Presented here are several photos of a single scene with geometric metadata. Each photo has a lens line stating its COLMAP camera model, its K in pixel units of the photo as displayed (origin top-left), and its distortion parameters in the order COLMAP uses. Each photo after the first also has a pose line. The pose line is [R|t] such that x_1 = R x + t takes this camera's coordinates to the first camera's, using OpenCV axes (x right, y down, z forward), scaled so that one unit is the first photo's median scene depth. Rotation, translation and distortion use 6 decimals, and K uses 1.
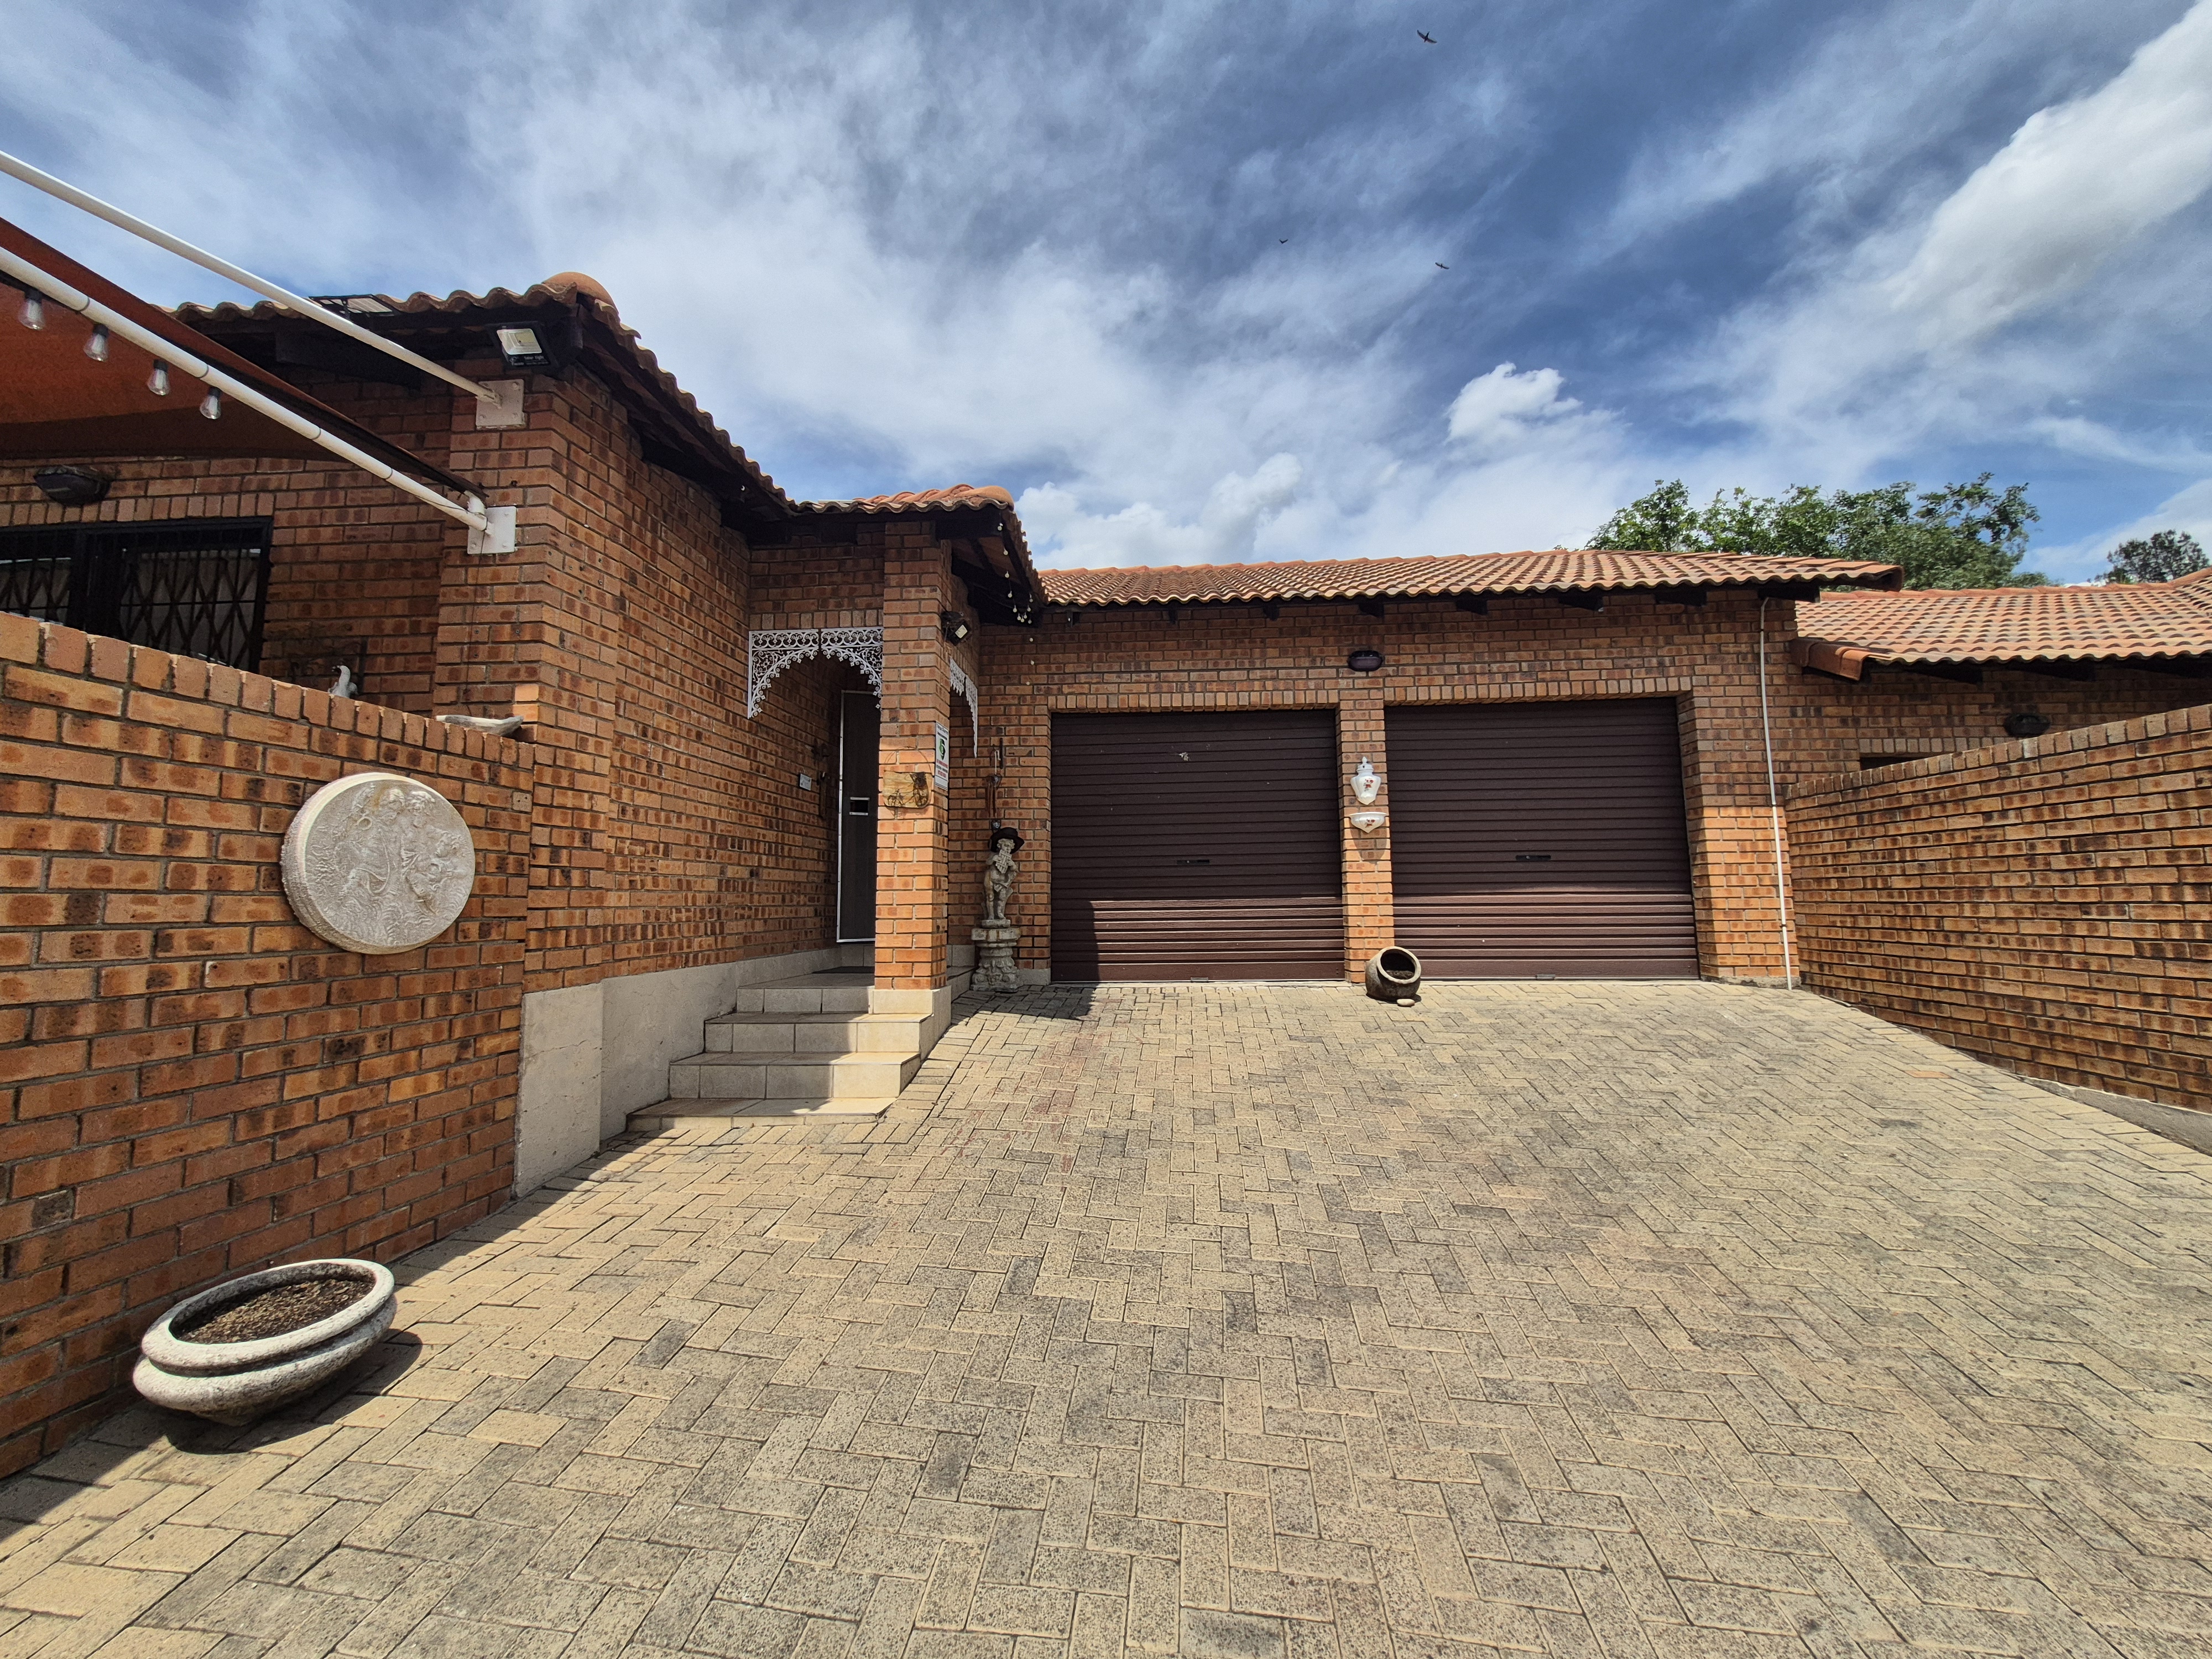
lens RADIAL K [[861.1, 0, 1106.5], [0, 861.1, 824.8], [0, 0, 1]] dist [0.005507, -0.002508]
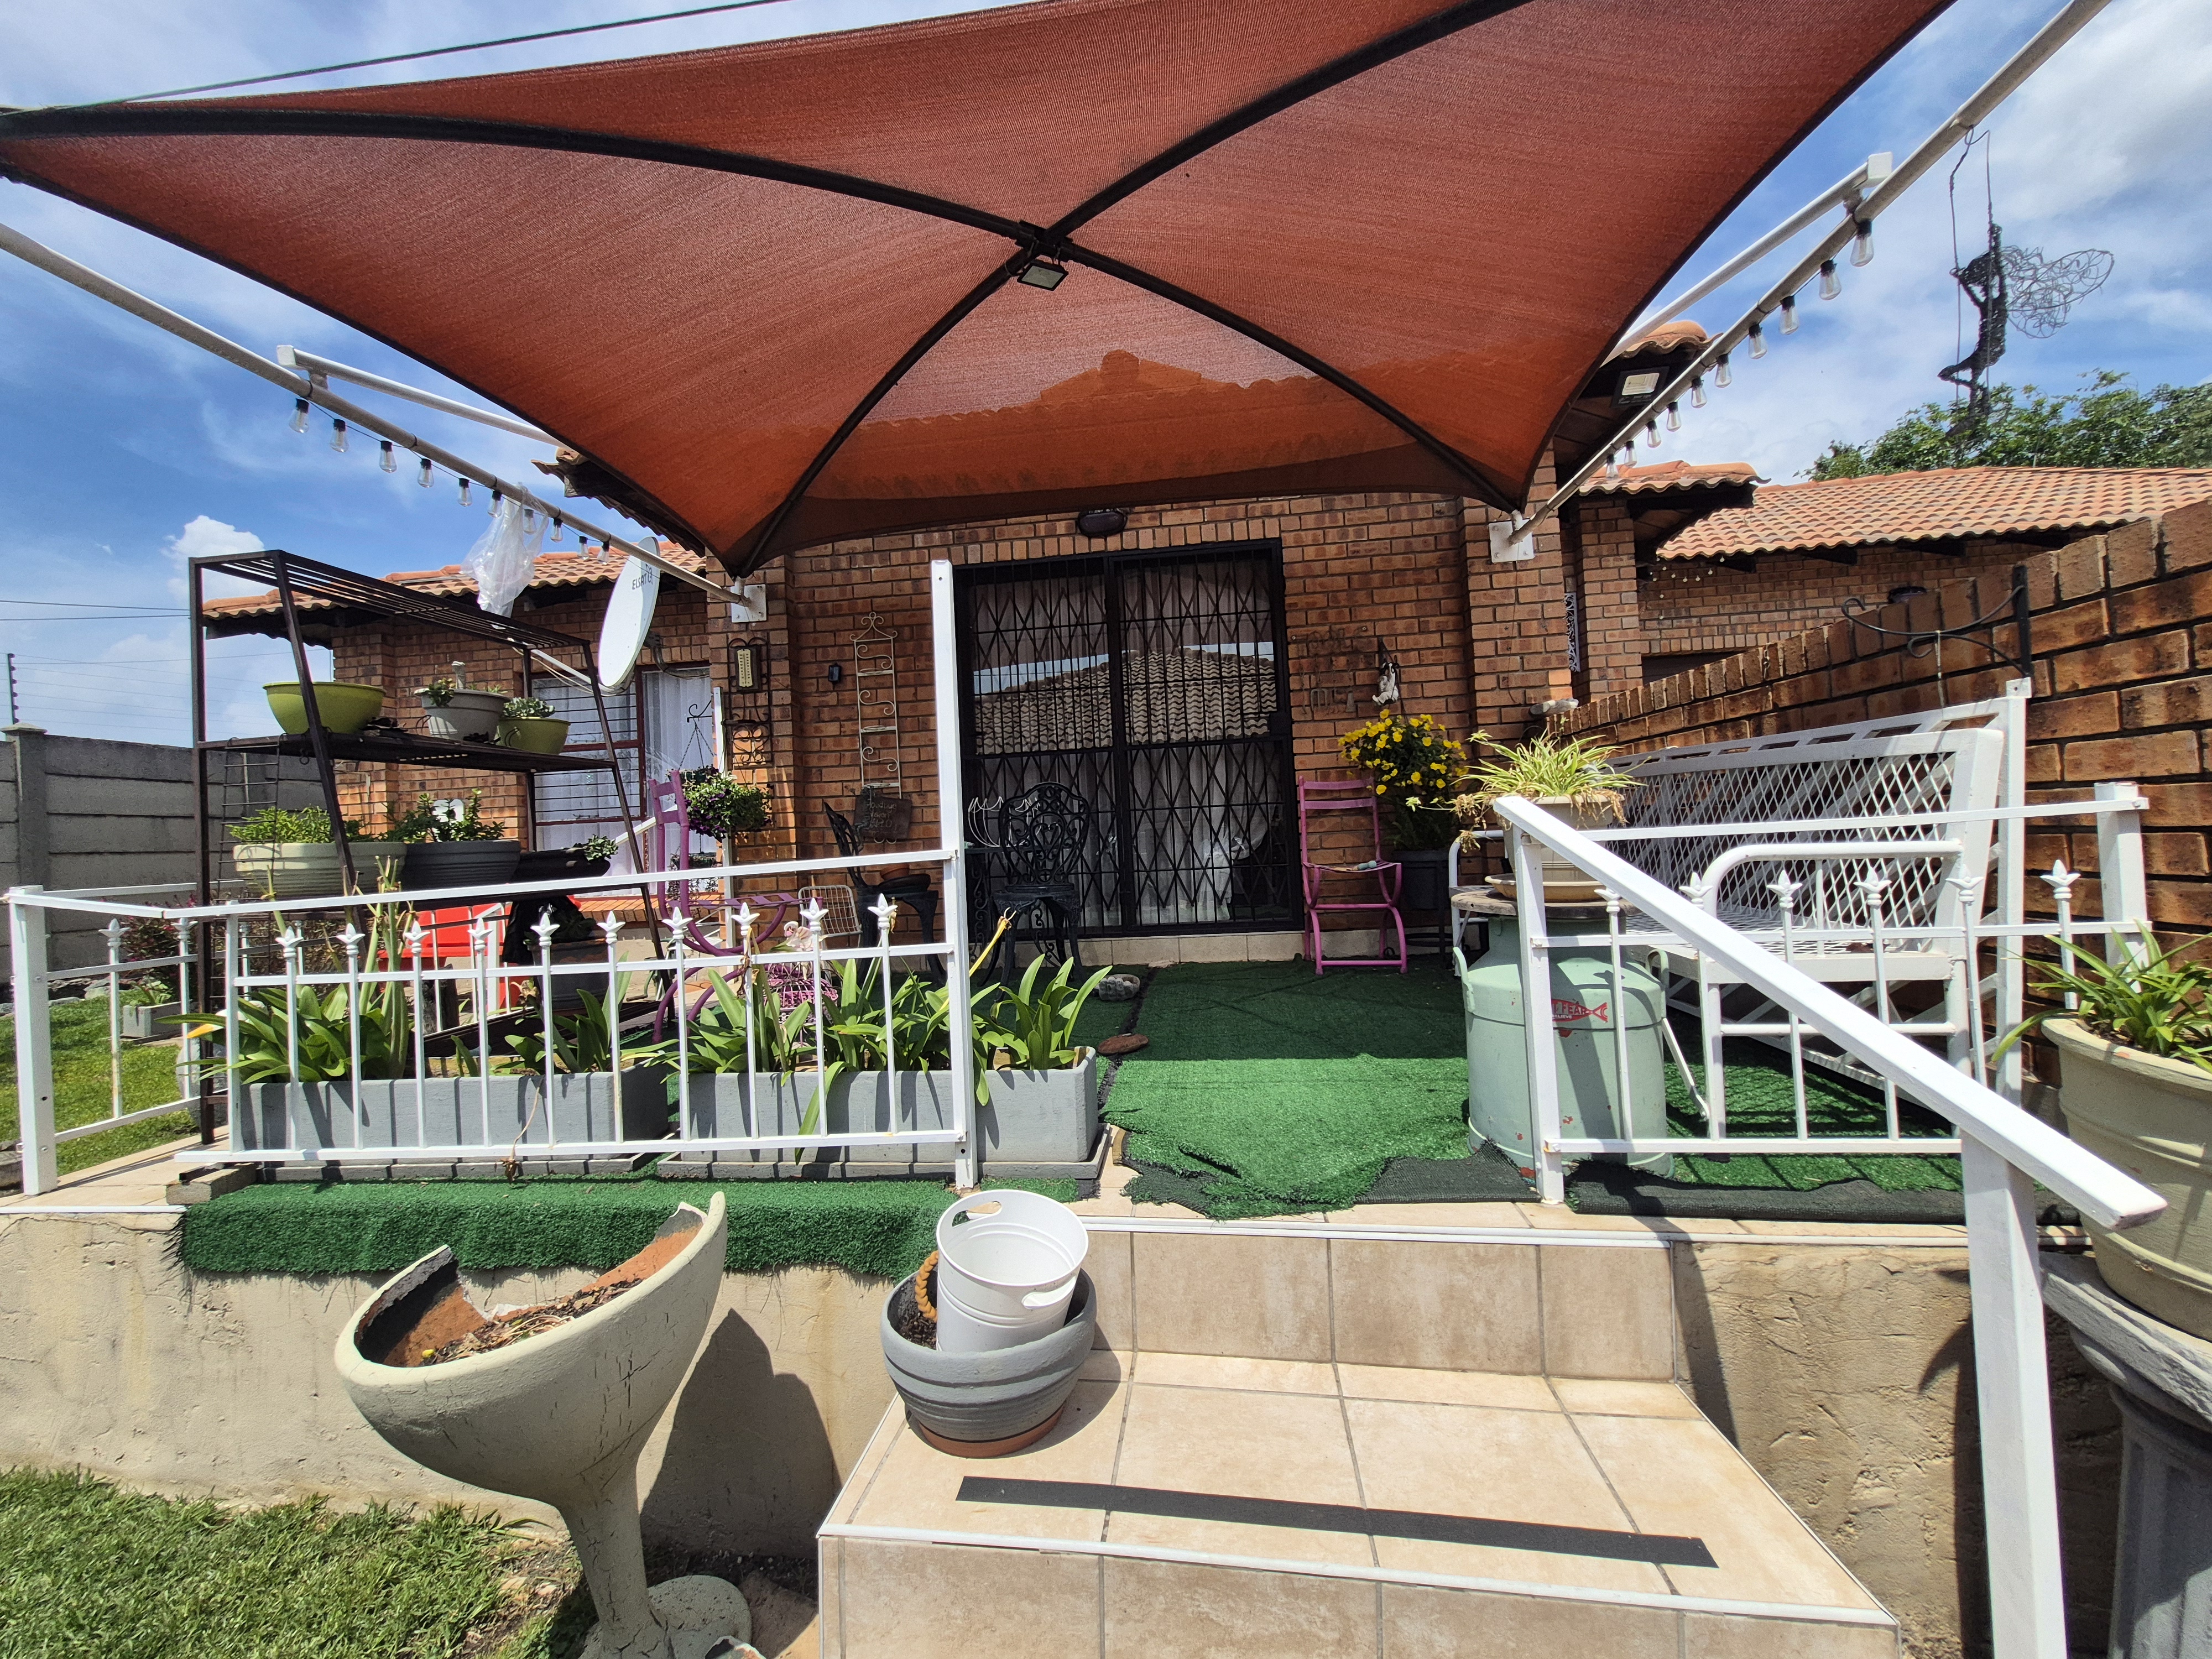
lens RADIAL K [[861.1, 0, 1106.0], [0, 861.1, 820.1], [0, 0, 1]] dist [0.005507, -0.002508]
pose [[0.998217, -0.042606, -0.041815, -1.070284], [0.045570, 0.996312, 0.072701, -0.060391], [0.038563, -0.074476, 0.996477, -0.204105]]
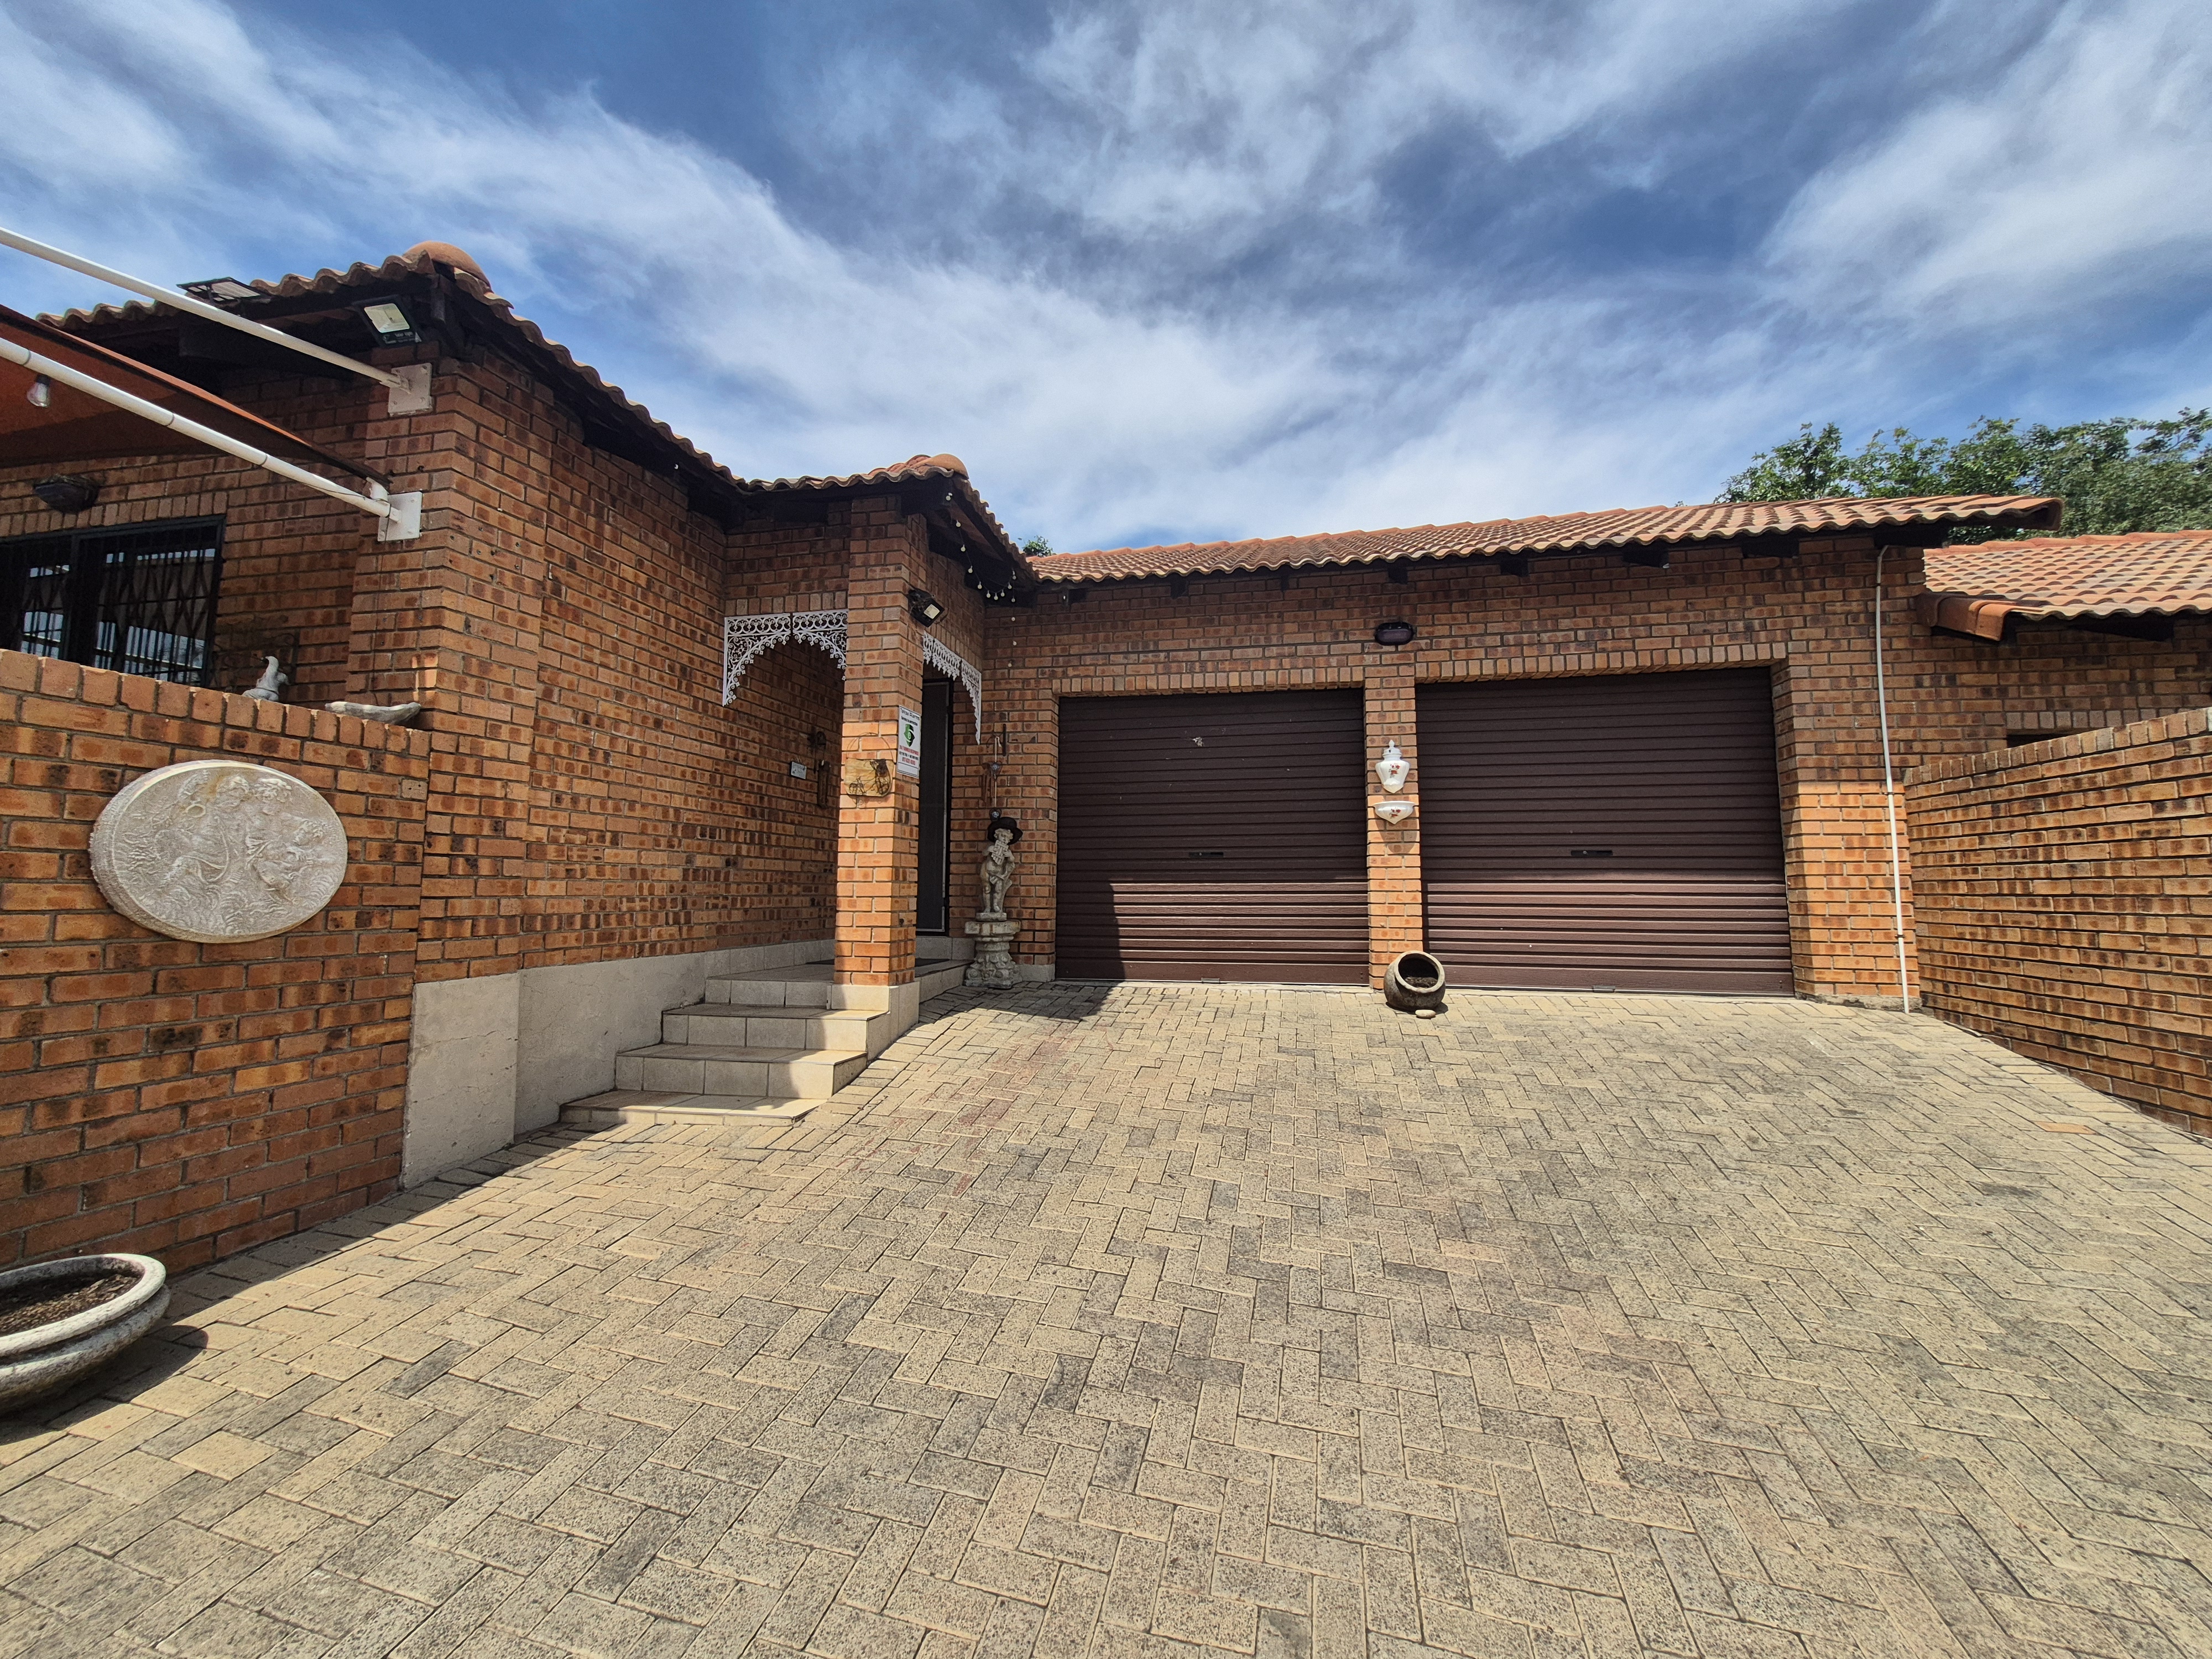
lens RADIAL K [[861.1, 0, 1106.5], [0, 861.1, 821.4], [0, 0, 1]] dist [0.005507, -0.002508]
pose [[0.991236, 0.003207, -0.132062, 0.197302], [-0.002156, 0.999965, 0.008099, 0.000022], [0.132083, -0.007743, 0.991208, 0.102493]]
